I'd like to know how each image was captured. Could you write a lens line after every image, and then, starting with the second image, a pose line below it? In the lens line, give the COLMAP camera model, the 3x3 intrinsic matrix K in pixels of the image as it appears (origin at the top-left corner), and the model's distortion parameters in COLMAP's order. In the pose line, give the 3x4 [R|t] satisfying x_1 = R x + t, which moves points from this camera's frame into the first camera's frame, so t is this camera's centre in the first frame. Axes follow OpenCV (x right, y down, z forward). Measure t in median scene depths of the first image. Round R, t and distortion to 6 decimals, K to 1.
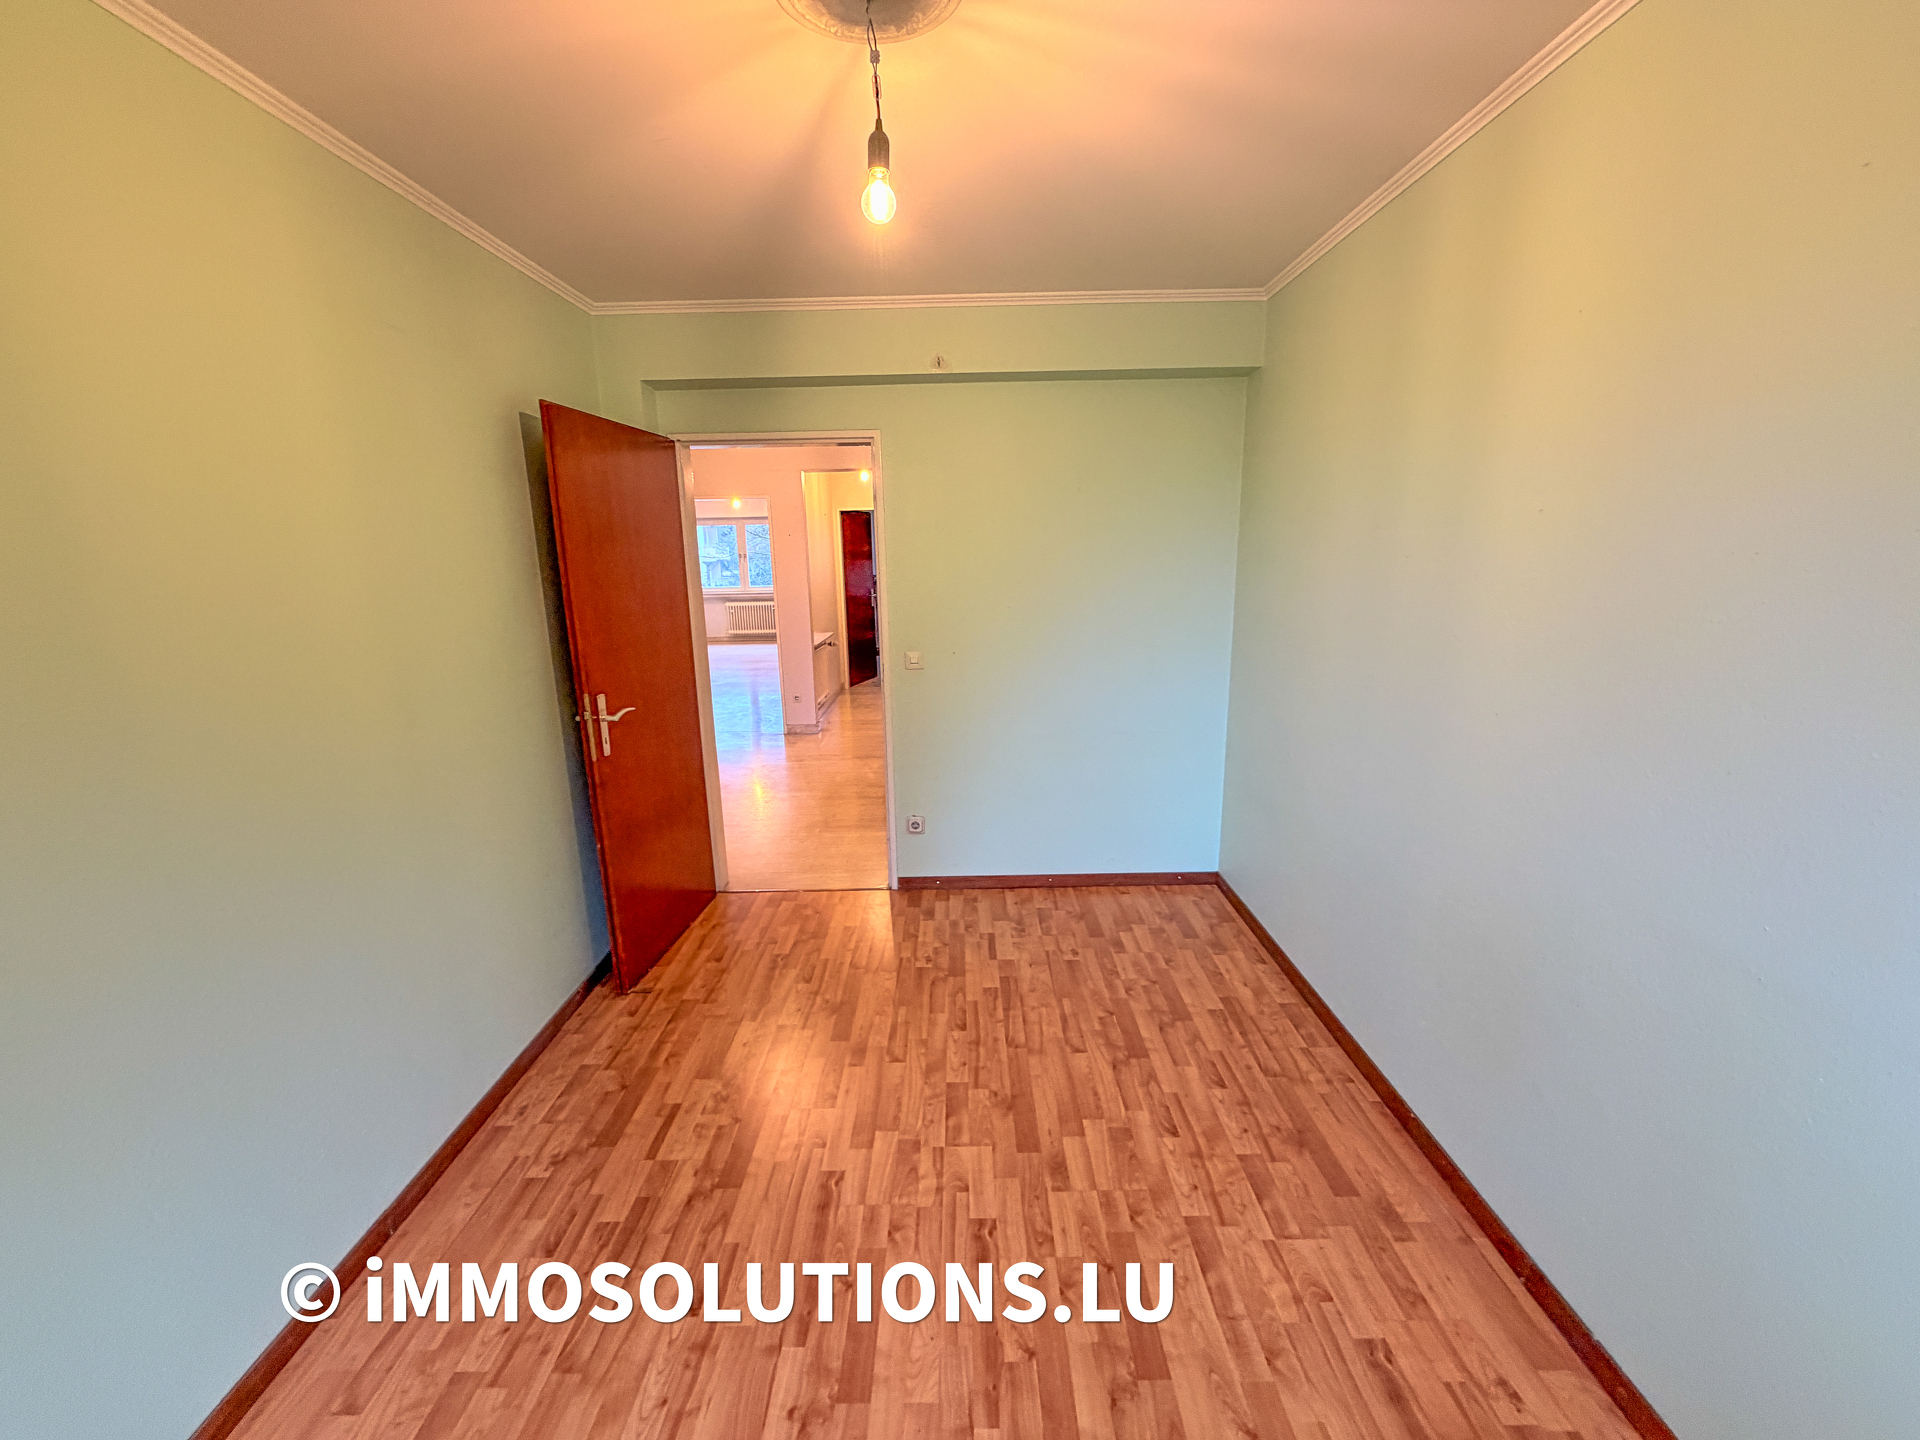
lens RADIAL K [[765.6, 0, 955.1], [0, 765.6, 718.8], [0, 0, 1]] dist [0.000596, 0.000208]
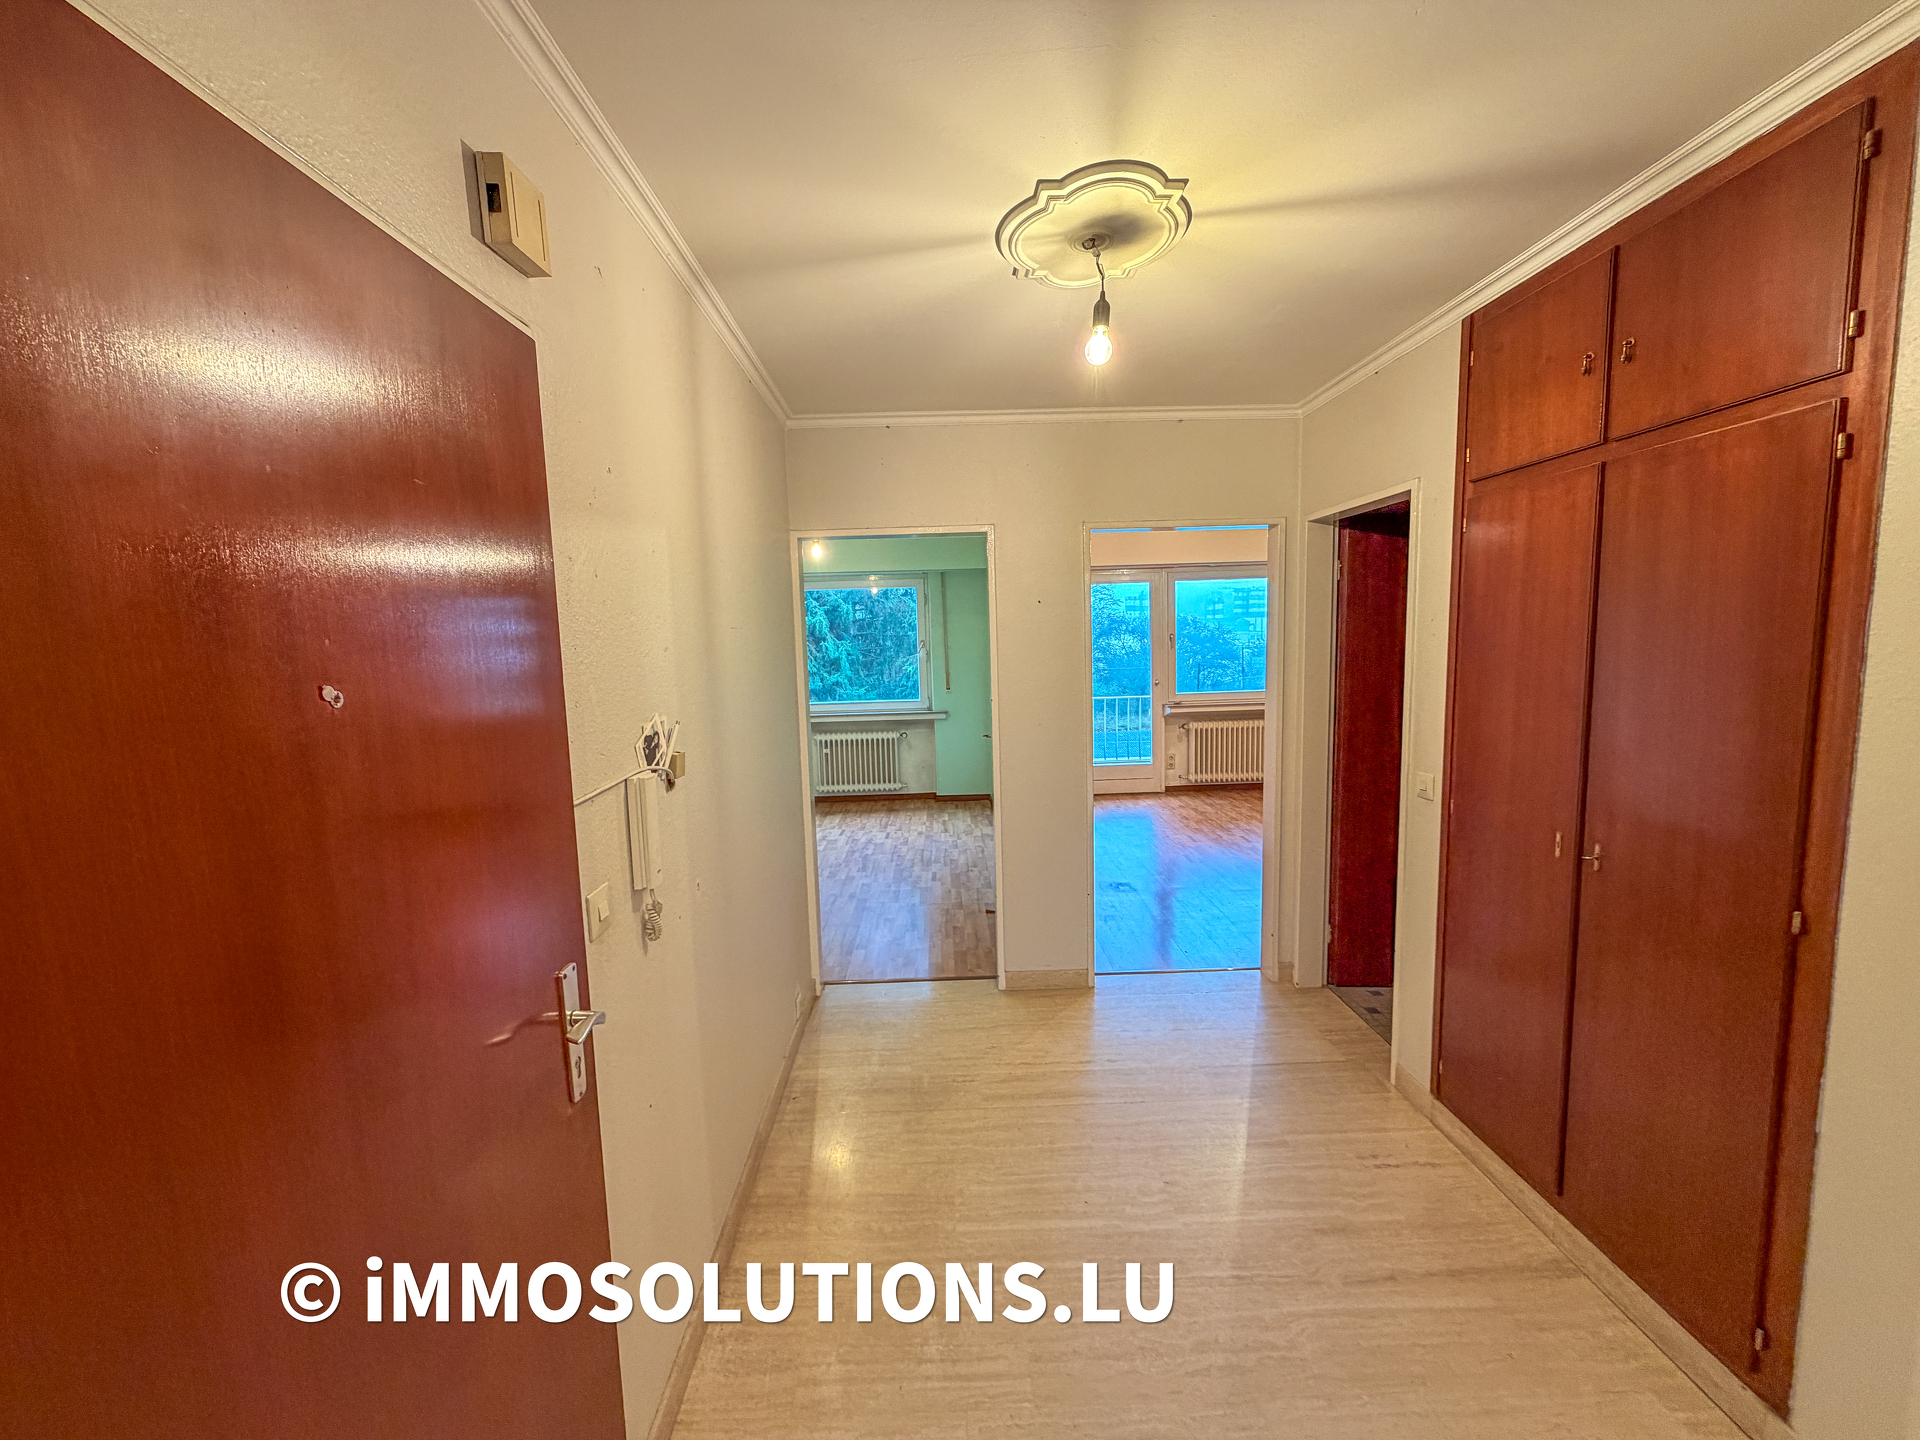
lens RADIAL K [[765.6, 0, 955.1], [0, 765.6, 718.8], [0, 0, 1]] dist [0.000596, 0.000208]
pose [[-0.998582, 0.050447, -0.017007, -0.461839], [0.042401, 0.946836, 0.318909, -0.734874], [0.032191, 0.317736, -0.947633, 3.331190]]
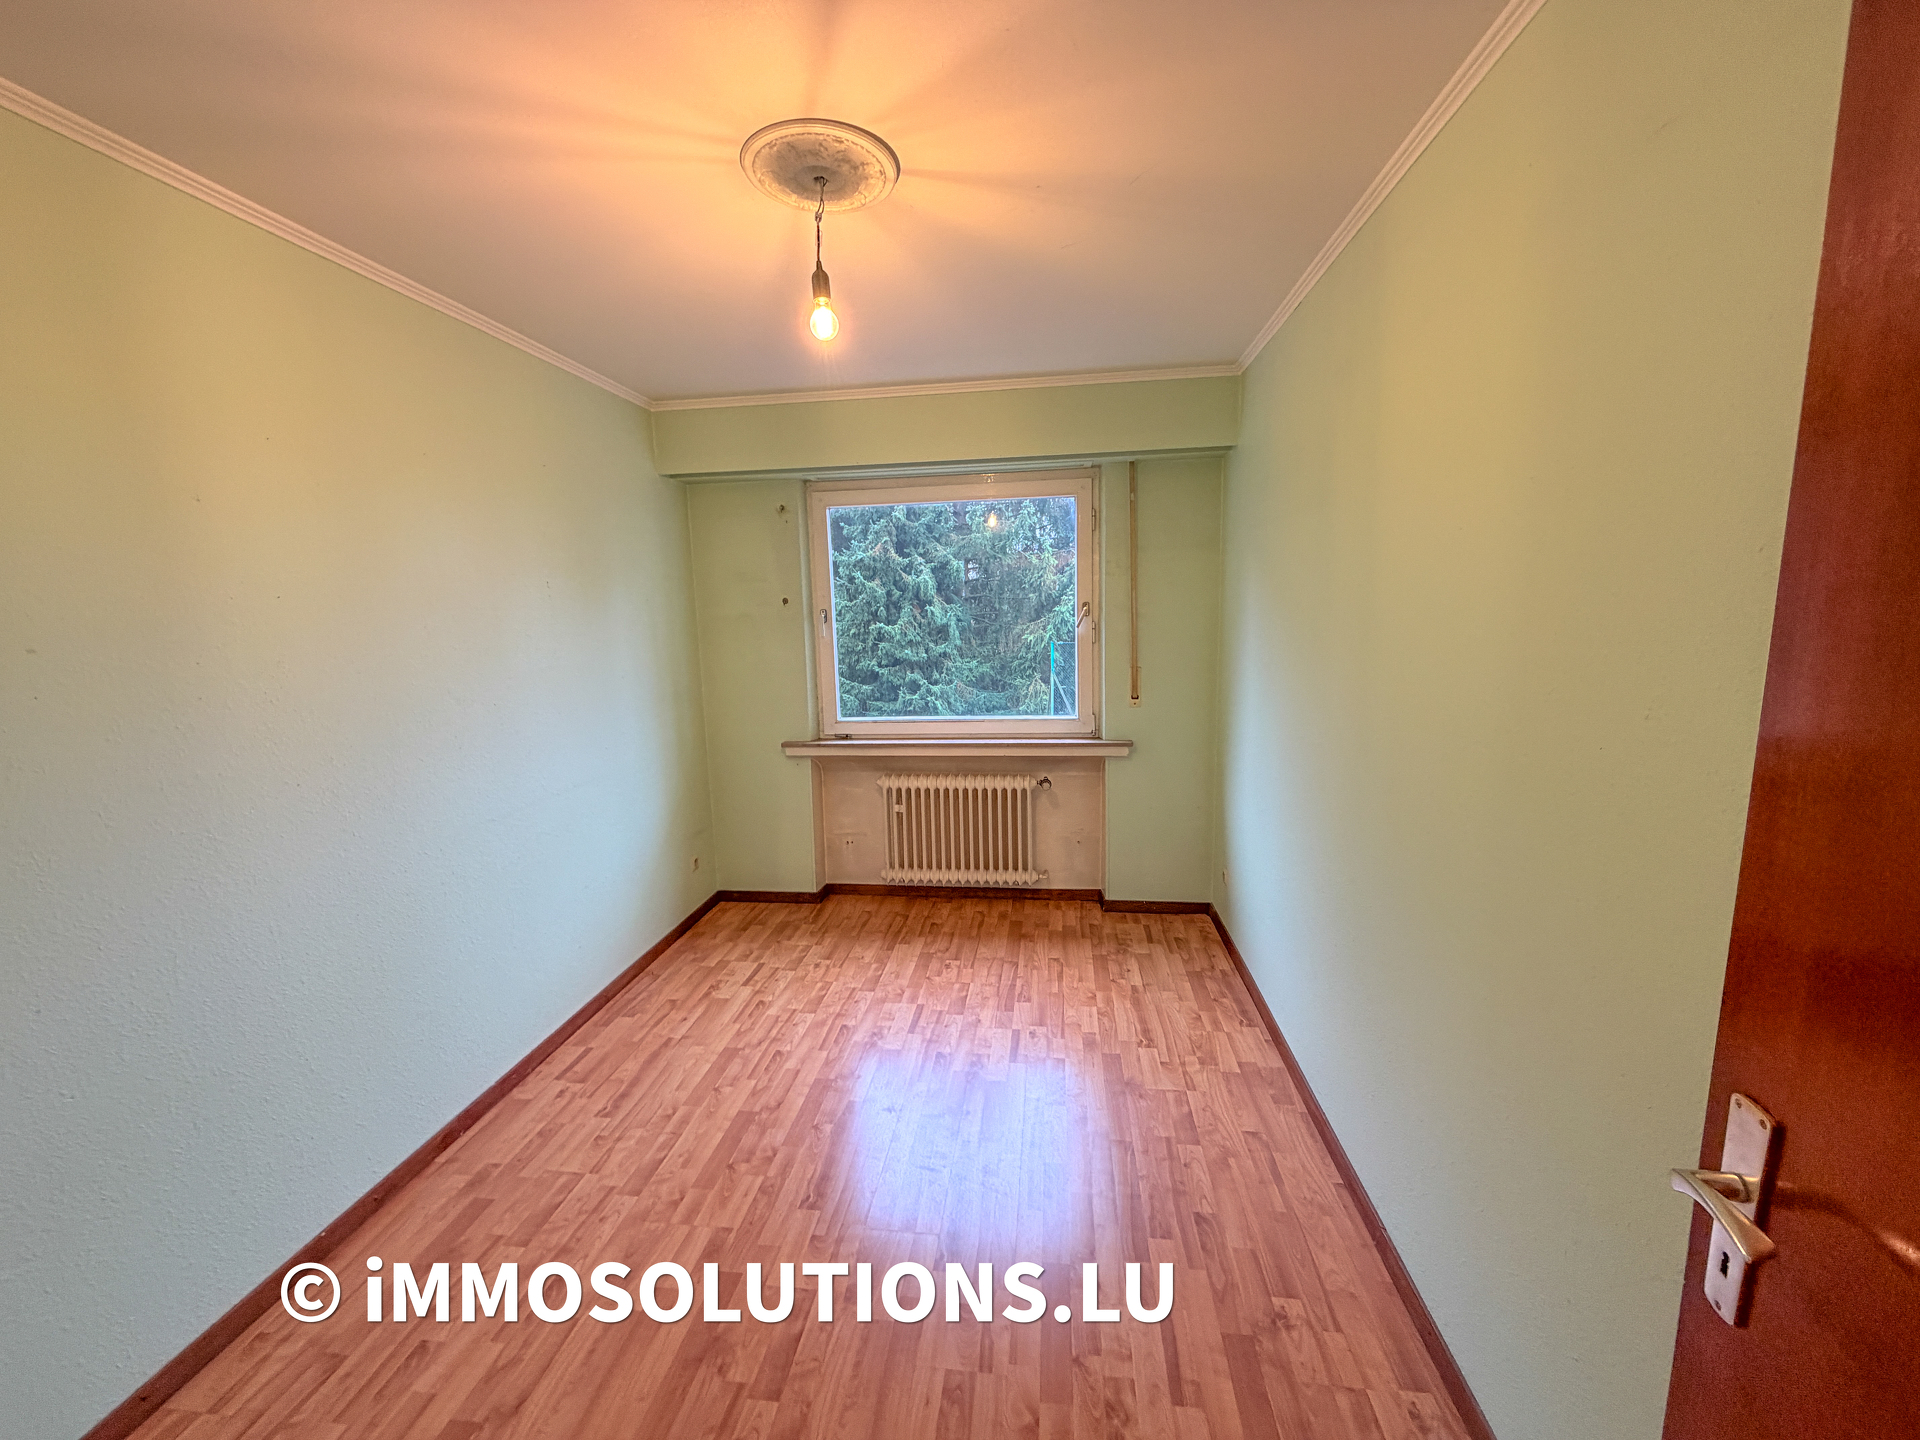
lens RADIAL K [[765.6, 0, 955.1], [0, 765.6, 718.8], [0, 0, 1]] dist [0.000596, 0.000208]
pose [[-0.990982, 0.028773, 0.130872, -0.307249], [0.073784, 0.932445, 0.353699, -0.344920], [-0.111854, 0.360165, -0.926159, 1.601726]]
